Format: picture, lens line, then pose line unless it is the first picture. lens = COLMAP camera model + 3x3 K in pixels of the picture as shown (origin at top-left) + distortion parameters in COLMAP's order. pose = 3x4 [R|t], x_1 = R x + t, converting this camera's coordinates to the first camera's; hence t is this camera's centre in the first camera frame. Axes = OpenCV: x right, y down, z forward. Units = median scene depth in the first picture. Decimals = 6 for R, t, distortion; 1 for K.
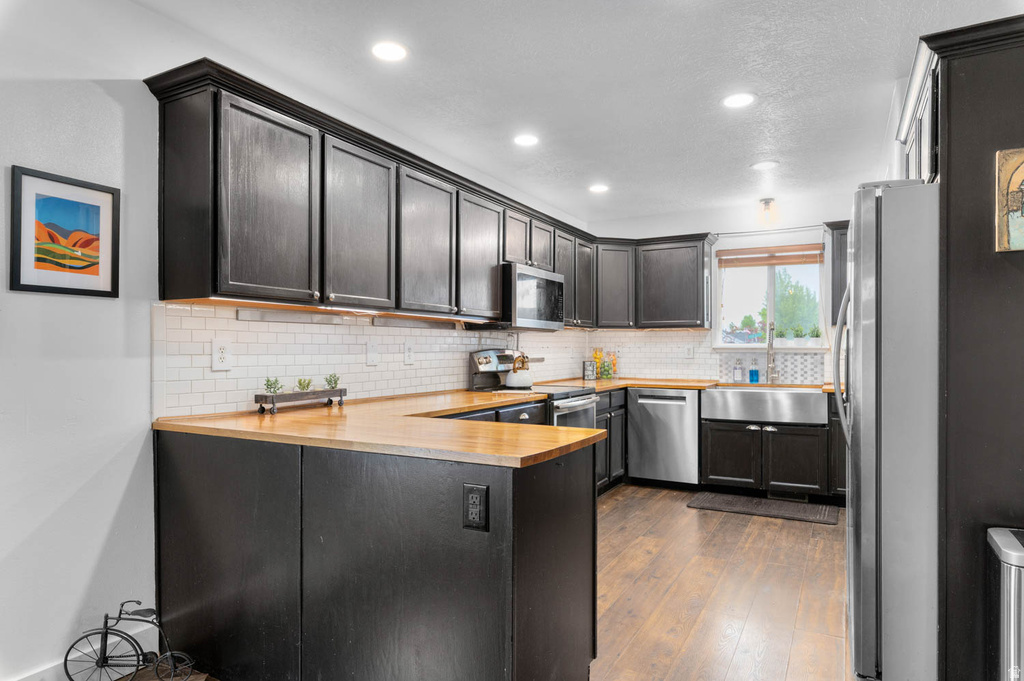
lens RADIAL K [[612.6, 0, 511.4], [0, 612.6, 348.0], [0, 0, 1]] dist [0.000959, -0.000842]
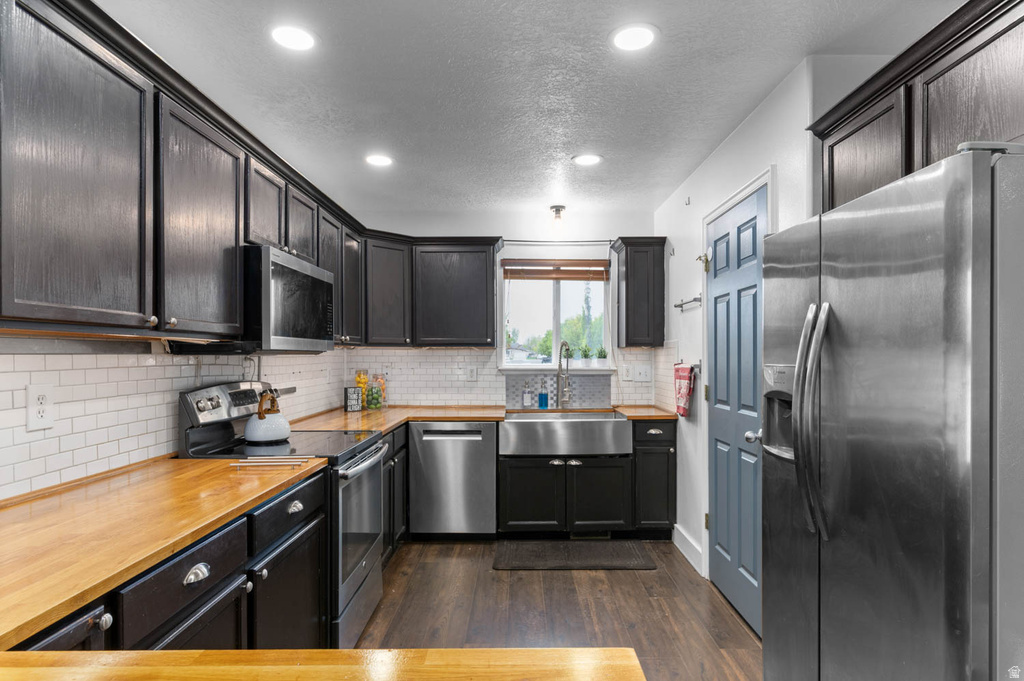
lens RADIAL K [[561.5, 0, 530.2], [0, 561.5, 360.3], [0, 0, 1]] dist [-0.002124, -0.000620]
pose [[0.869139, -0.005569, 0.494537, -0.036120], [0.000117, 0.999939, 0.011056, -0.025122], [-0.494568, -0.009551, 0.869086, 0.314705]]
